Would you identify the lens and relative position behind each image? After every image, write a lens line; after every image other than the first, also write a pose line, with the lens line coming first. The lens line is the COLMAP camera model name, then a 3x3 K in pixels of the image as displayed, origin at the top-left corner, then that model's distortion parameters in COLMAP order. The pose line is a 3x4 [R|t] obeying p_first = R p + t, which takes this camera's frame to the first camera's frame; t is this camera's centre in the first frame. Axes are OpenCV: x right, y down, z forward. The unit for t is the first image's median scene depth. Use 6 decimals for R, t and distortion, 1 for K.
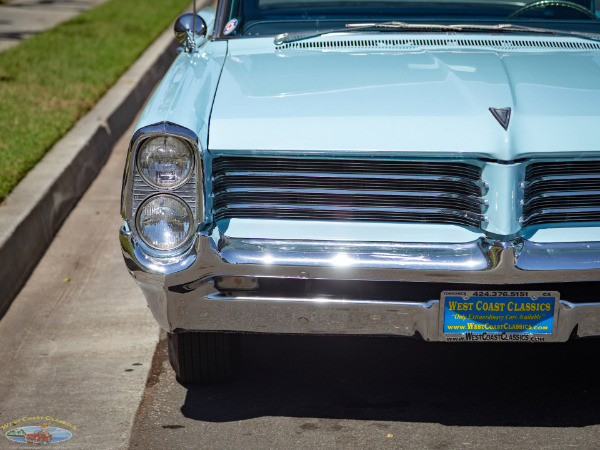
lens RADIAL K [[2068.4, 0, 286.0], [0, 2068.4, 225.1], [0, 0, 1]] dist [-0.004152, 0.257580]
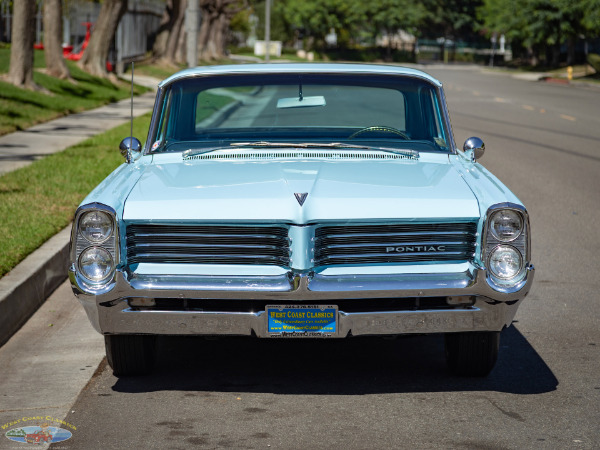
lens RADIAL K [[2147.8, 0, 300.2], [0, 2147.8, 224.7], [0, 0, 1]] dist [-0.058528, 0.660535]
pose [[0.999902, -0.005135, -0.013036, 0.115117], [0.004323, 0.998094, -0.061564, 0.067126], [0.013327, 0.061502, 0.998018, -0.638925]]
